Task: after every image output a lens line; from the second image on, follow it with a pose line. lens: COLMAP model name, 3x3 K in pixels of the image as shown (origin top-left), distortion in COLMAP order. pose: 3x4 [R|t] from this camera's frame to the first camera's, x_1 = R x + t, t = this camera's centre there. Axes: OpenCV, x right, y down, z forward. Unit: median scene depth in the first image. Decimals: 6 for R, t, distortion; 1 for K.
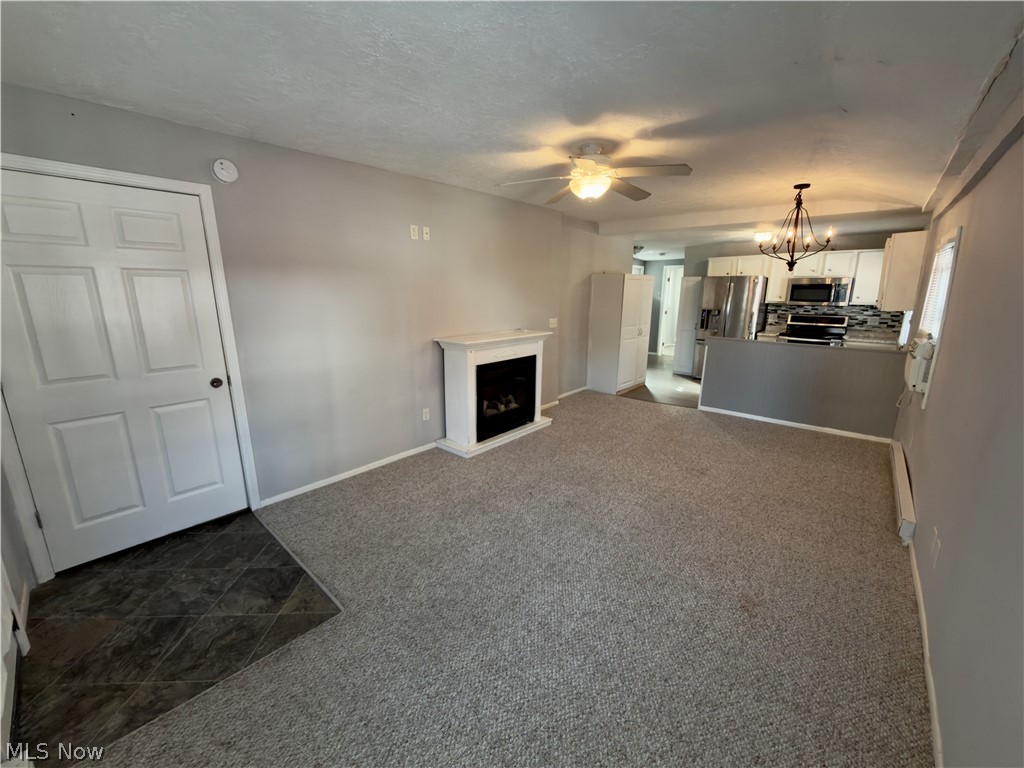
lens RADIAL K [[407.6, 0, 512.5], [0, 407.6, 384.1], [0, 0, 1]] dist [-0.000190, -0.000359]
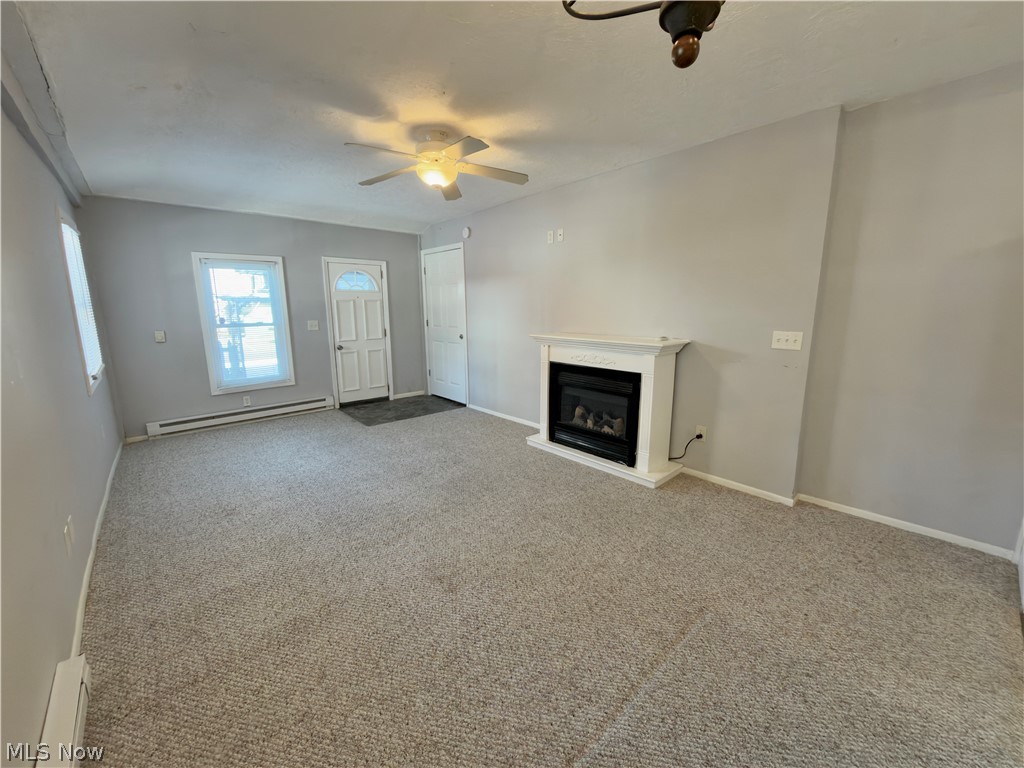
lens RADIAL K [[407.6, 0, 512.5], [0, 407.6, 383.5], [0, 0, 1]] dist [-0.000190, -0.000359]
pose [[-0.116394, 0.181492, -0.976480, 0.591881], [-0.222251, 0.953472, 0.203707, -0.115529], [0.968017, 0.240734, -0.070642, 0.657122]]
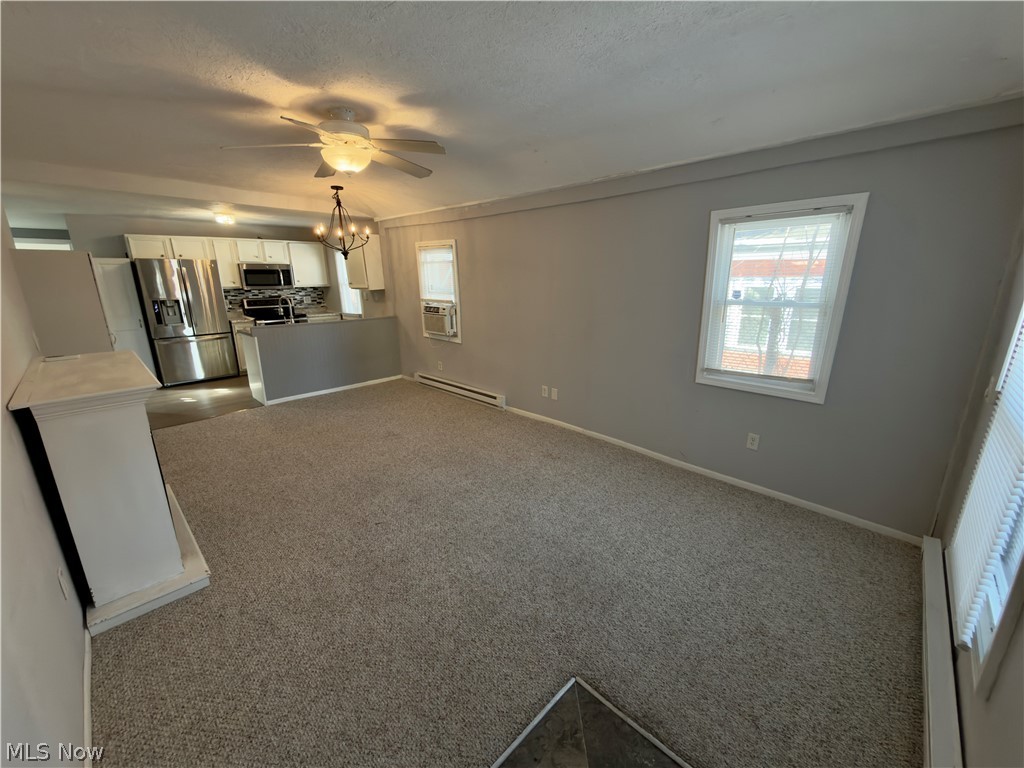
lens RADIAL K [[407.6, 0, 512.9], [0, 407.6, 383.7], [0, 0, 1]] dist [-0.000190, -0.000359]
pose [[0.052546, -0.262859, 0.963402, -0.363742], [0.227659, 0.942484, 0.244734, -0.077693], [-0.972322, 0.206467, 0.109366, 0.315864]]
